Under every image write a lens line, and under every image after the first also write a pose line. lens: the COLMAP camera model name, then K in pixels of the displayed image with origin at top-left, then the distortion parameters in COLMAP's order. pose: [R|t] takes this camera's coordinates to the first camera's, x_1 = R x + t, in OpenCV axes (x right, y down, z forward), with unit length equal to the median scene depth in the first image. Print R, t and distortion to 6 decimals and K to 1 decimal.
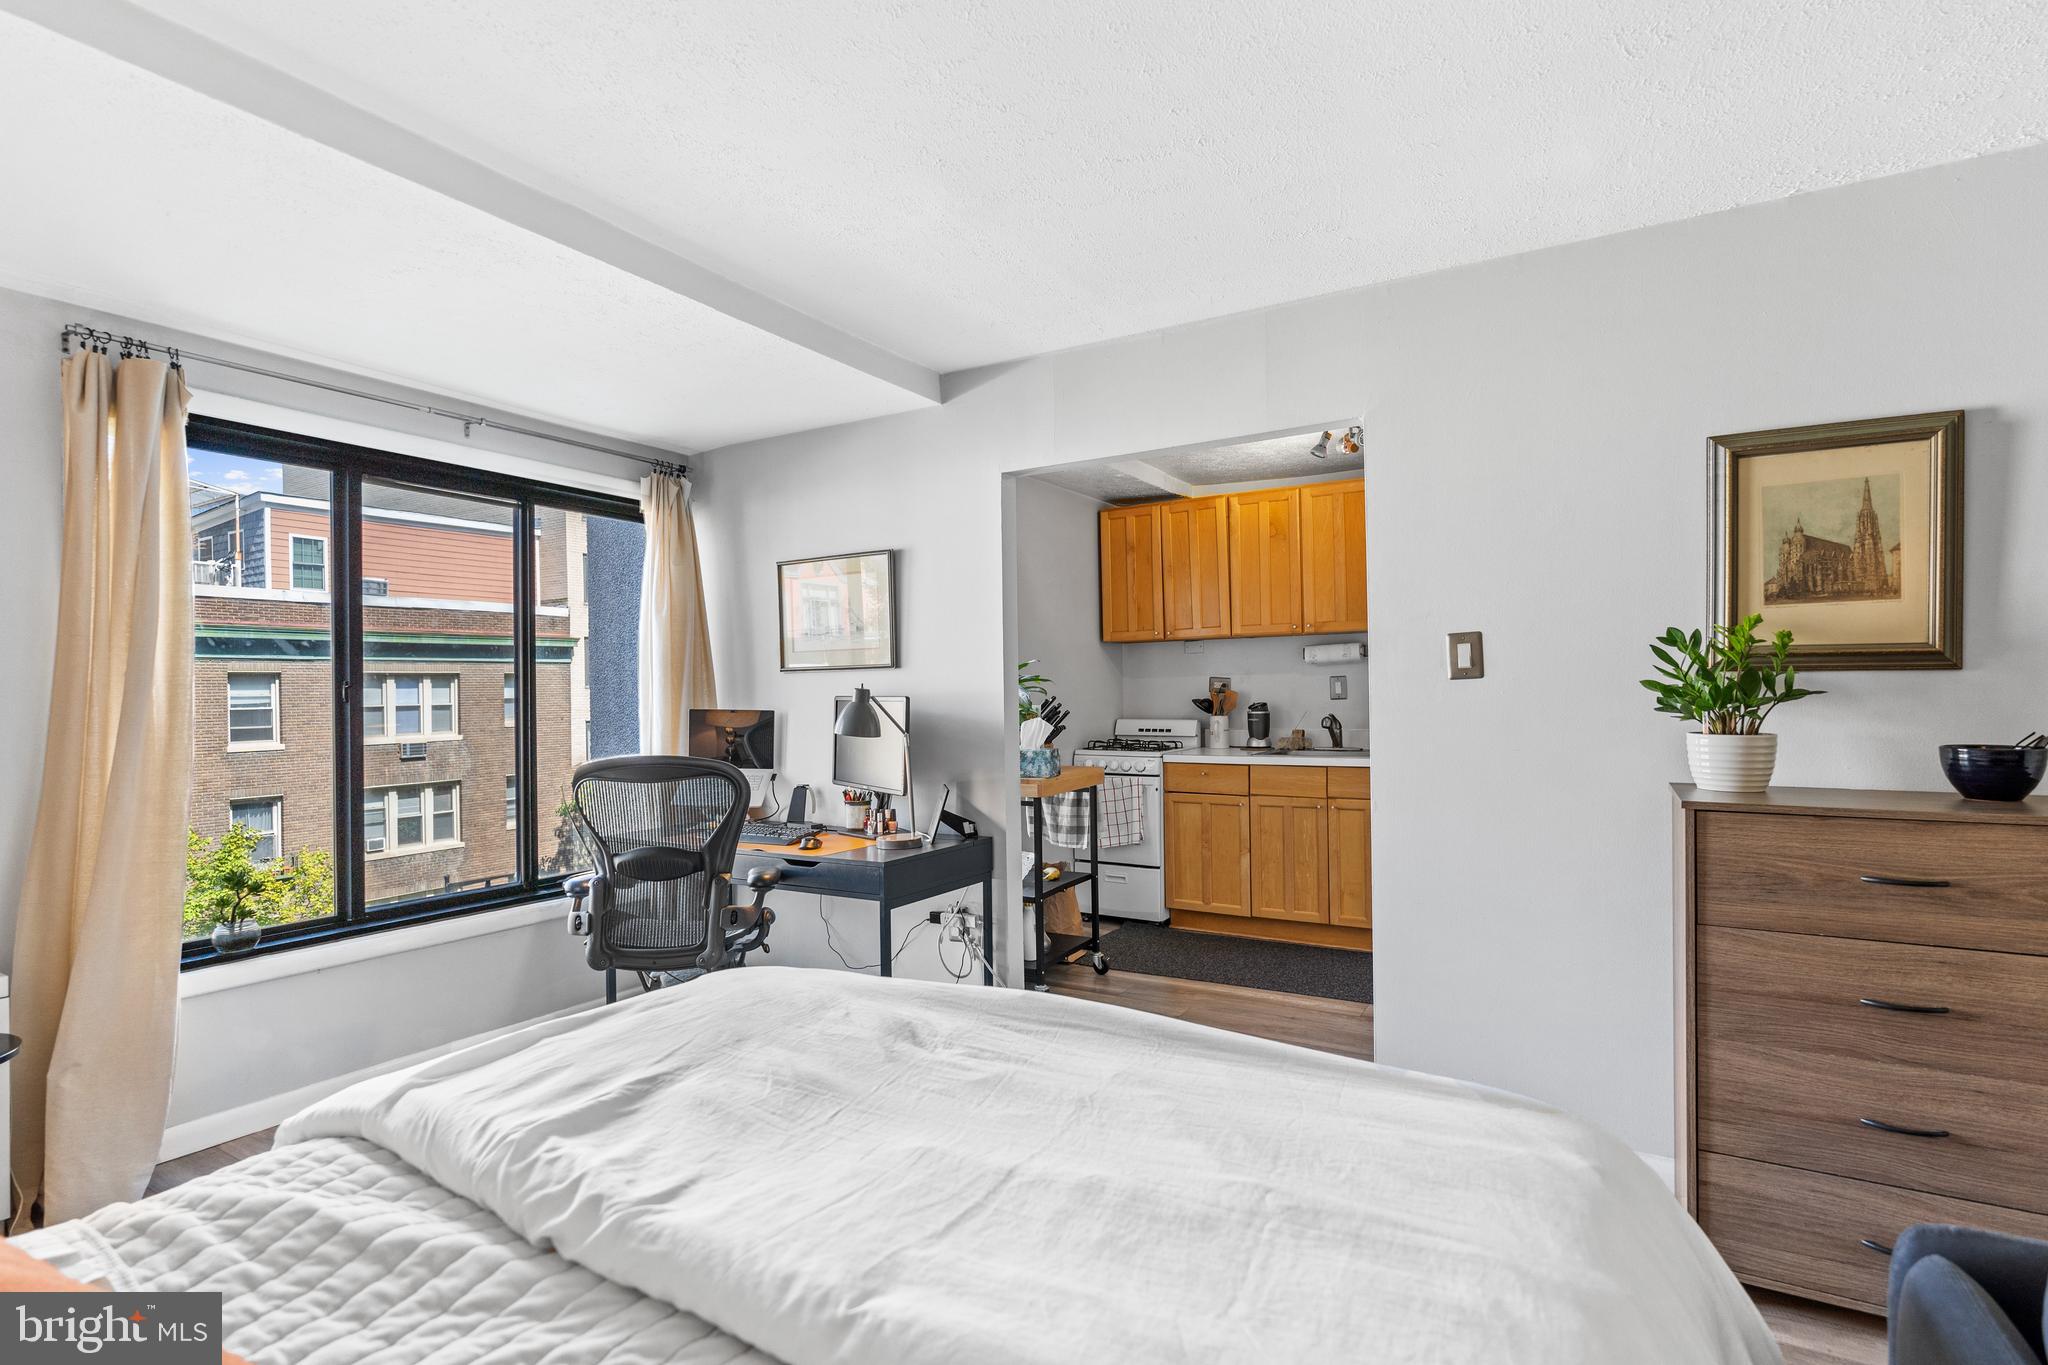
lens RADIAL K [[1003.1, 0, 1029.1], [0, 1003.1, 694.7], [0, 0, 1]] dist [0.000582, 0.000851]
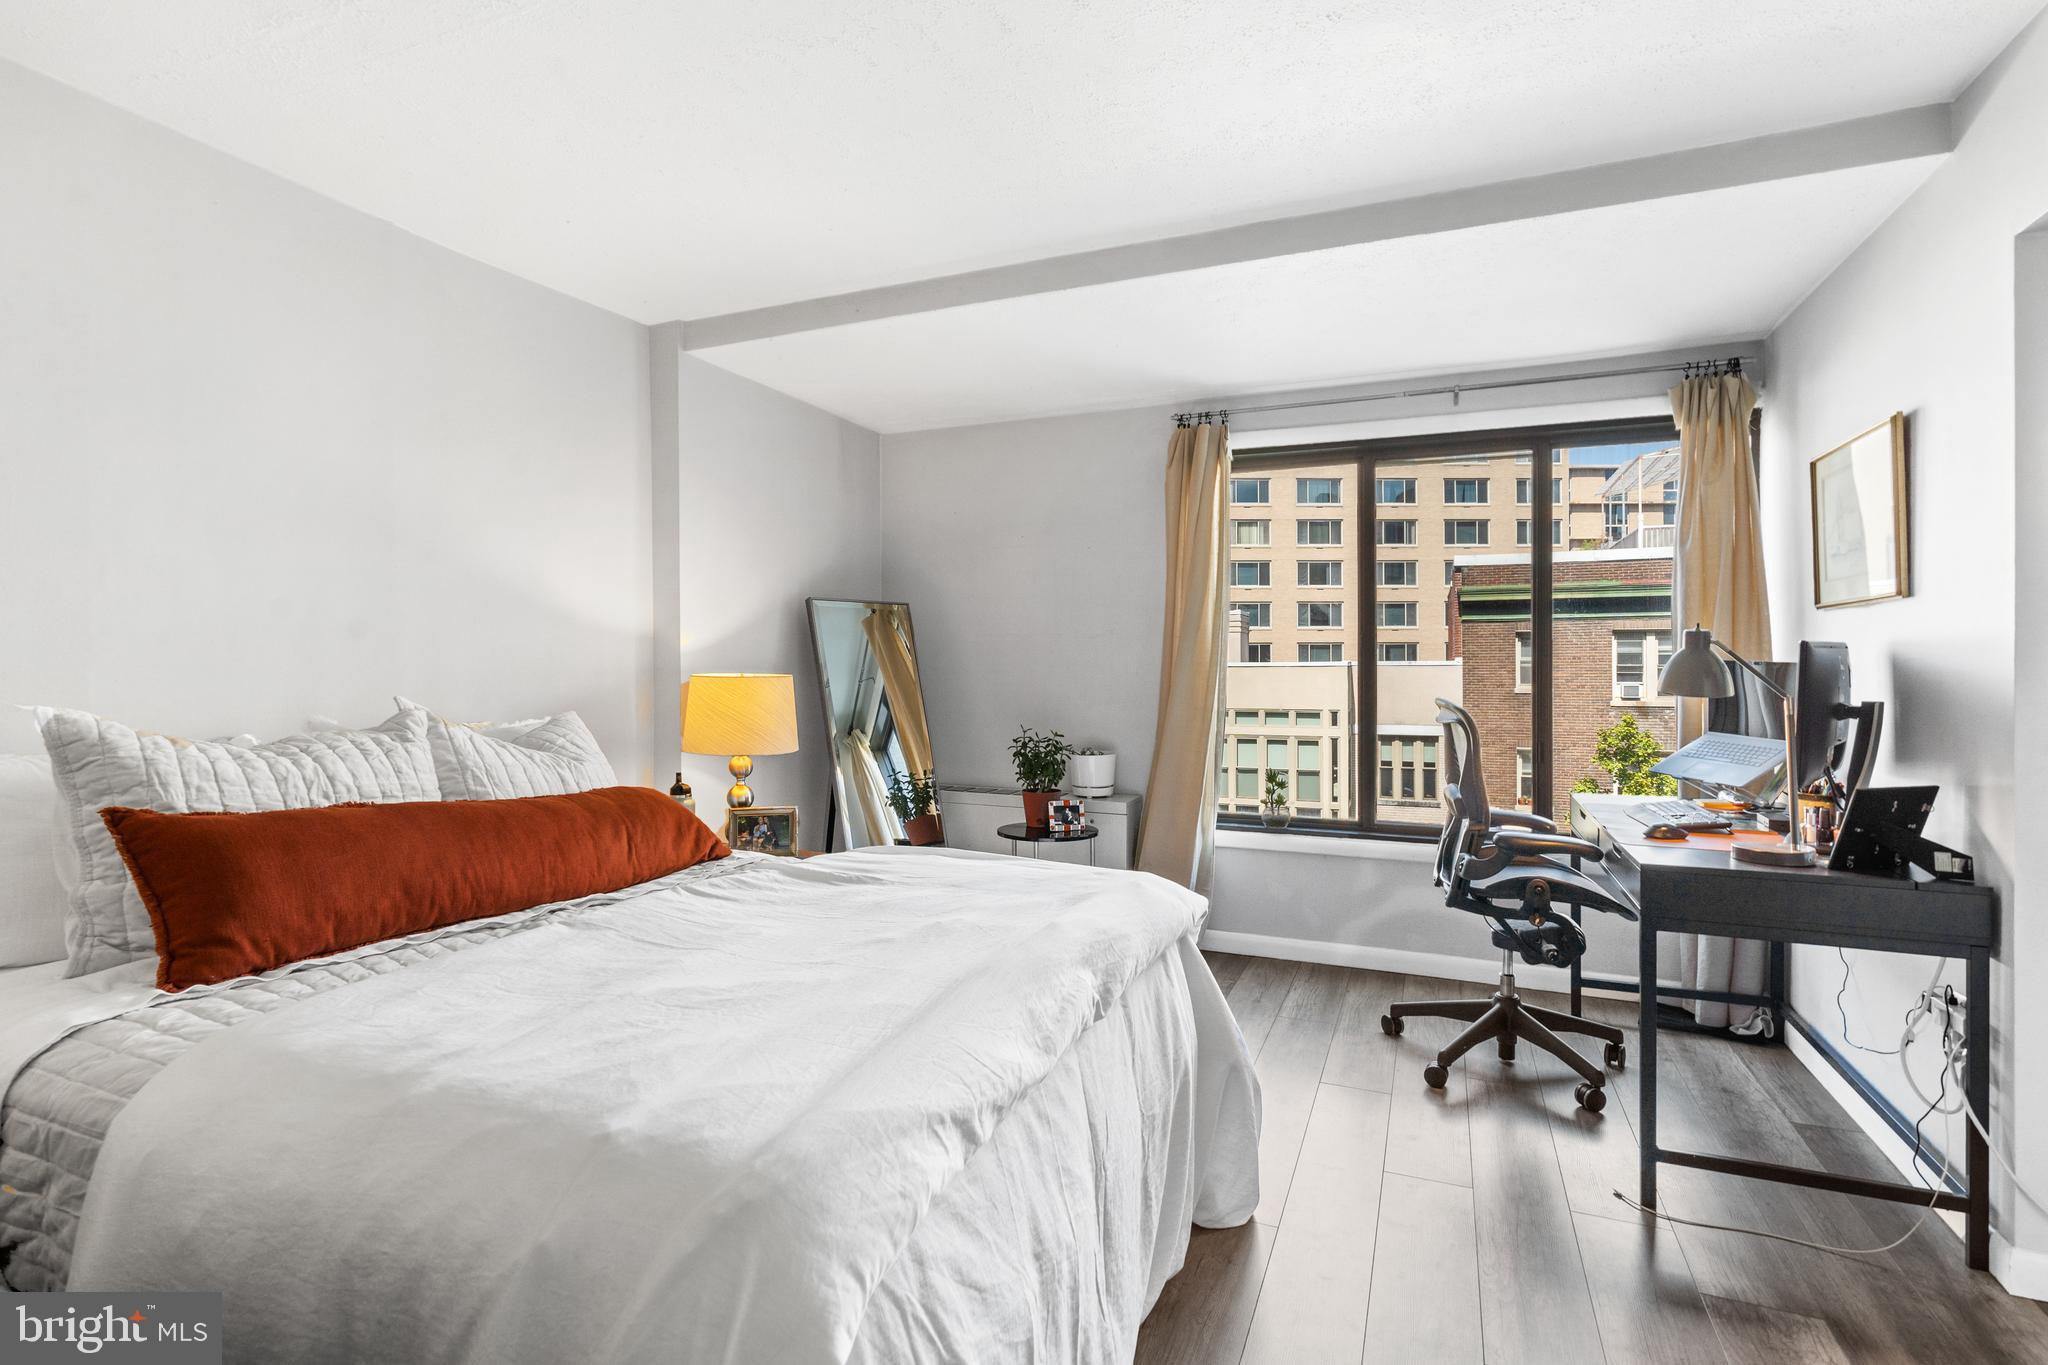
lens RADIAL K [[1003.1, 0, 998.4], [0, 1003.1, 652.4], [0, 0, 1]] dist [0.000582, 0.000851]
pose [[0.126623, 0.004014, -0.991943, 0.386345], [-0.003735, 0.999987, 0.003570, 0.007584], [0.991944, 0.003253, 0.126636, 0.316312]]
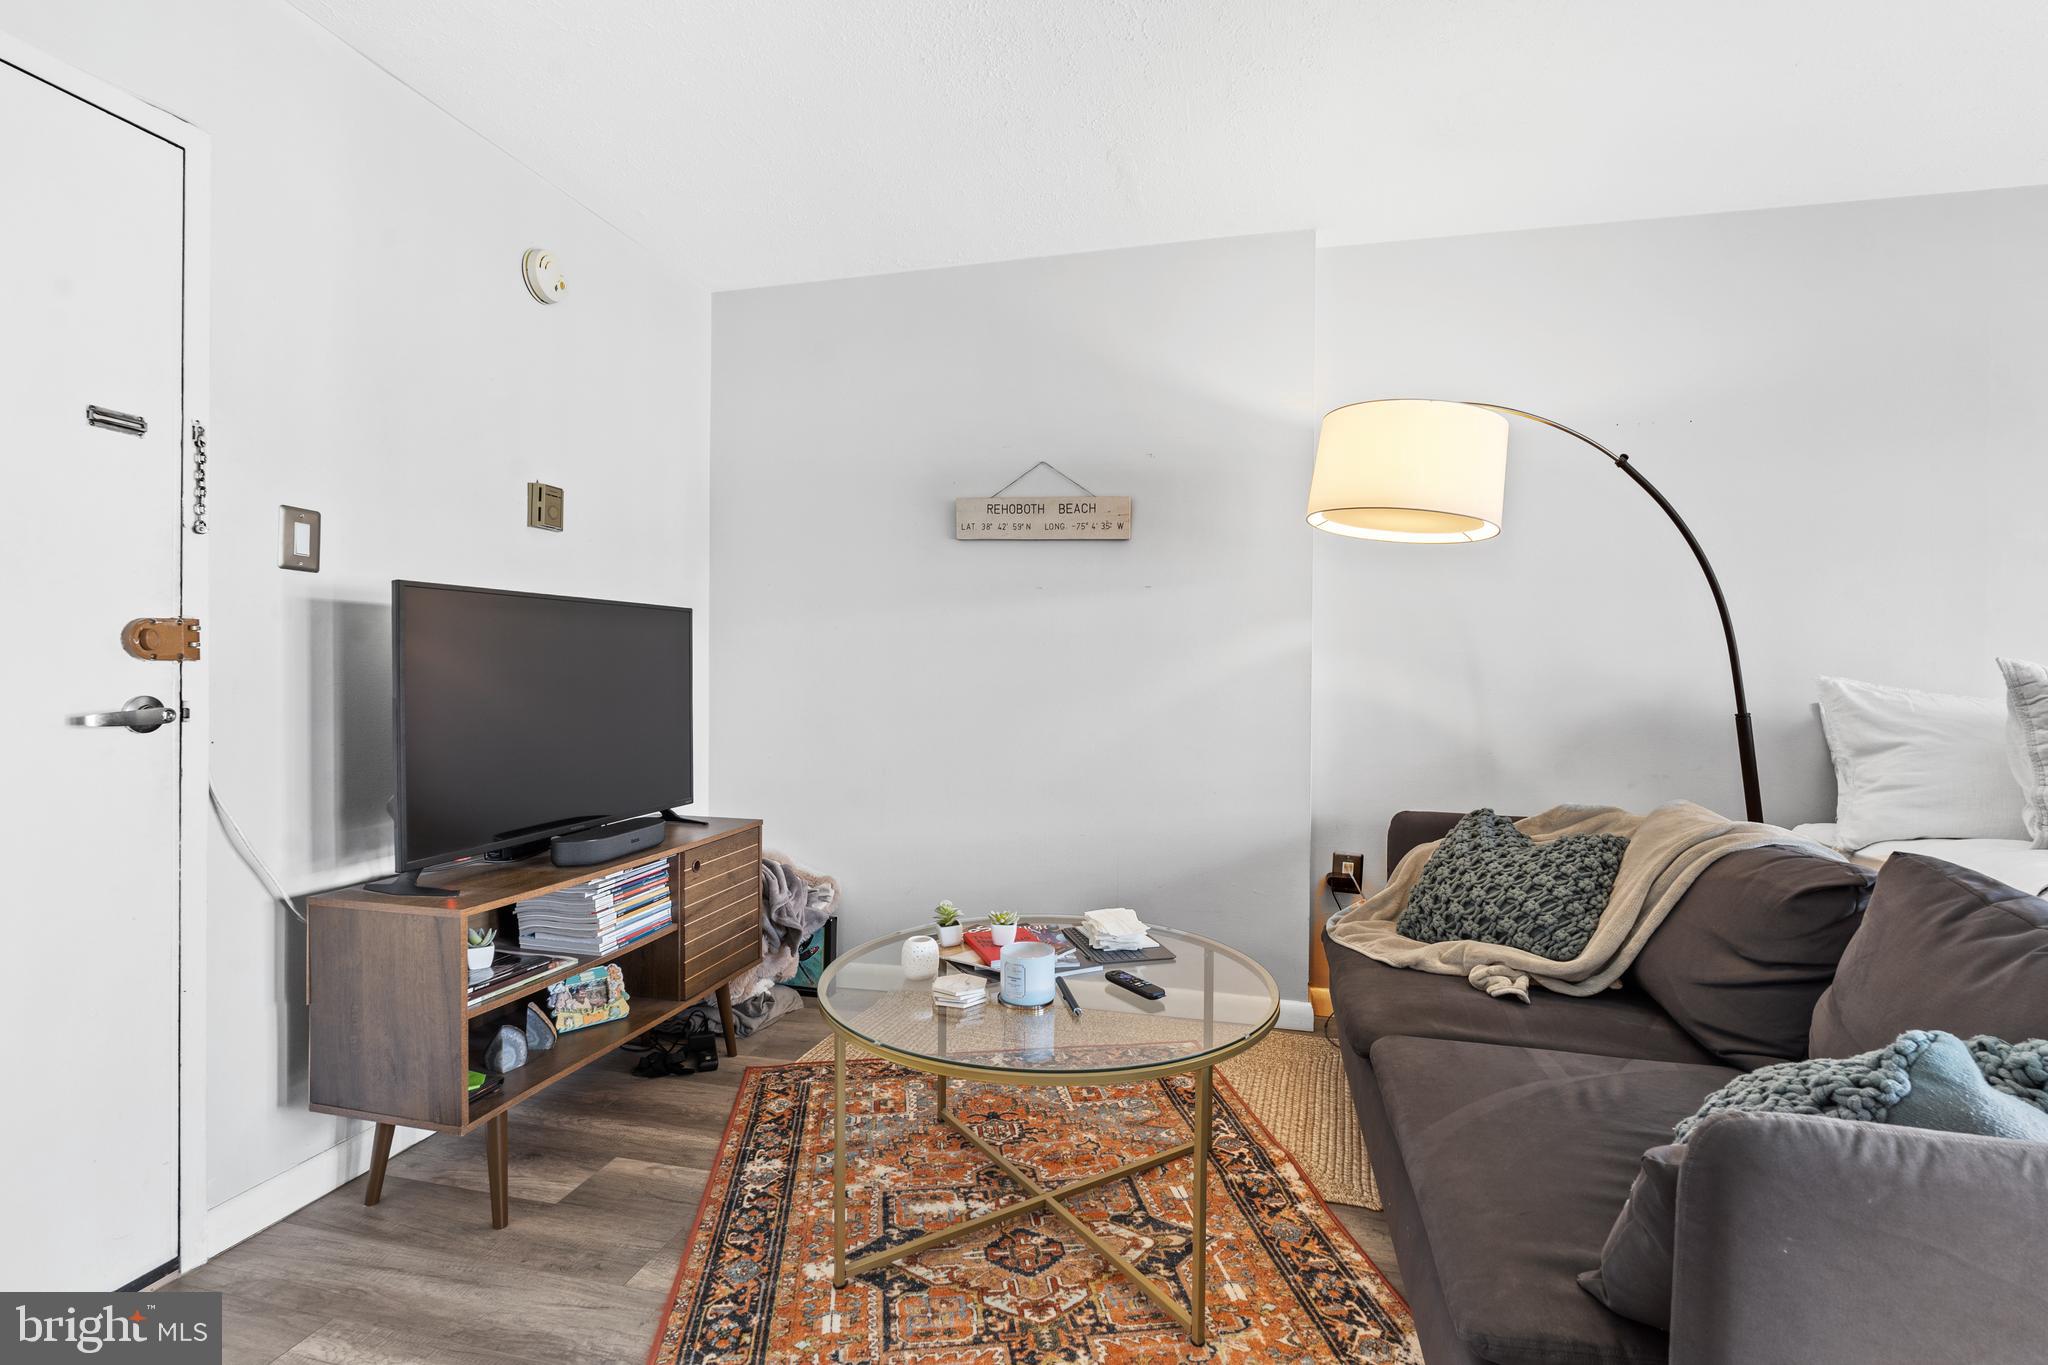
lens RADIAL K [[1003.1, 0, 1062.2], [0, 1003.1, 678.5], [0, 0, 1]] dist [0.000582, 0.000851]
pose [[-0.957949, 0.008666, -0.286809, 0.599922], [0.004646, 0.999881, 0.014694, 0.033073], [0.286902, 0.012744, -0.957875, 0.372397]]
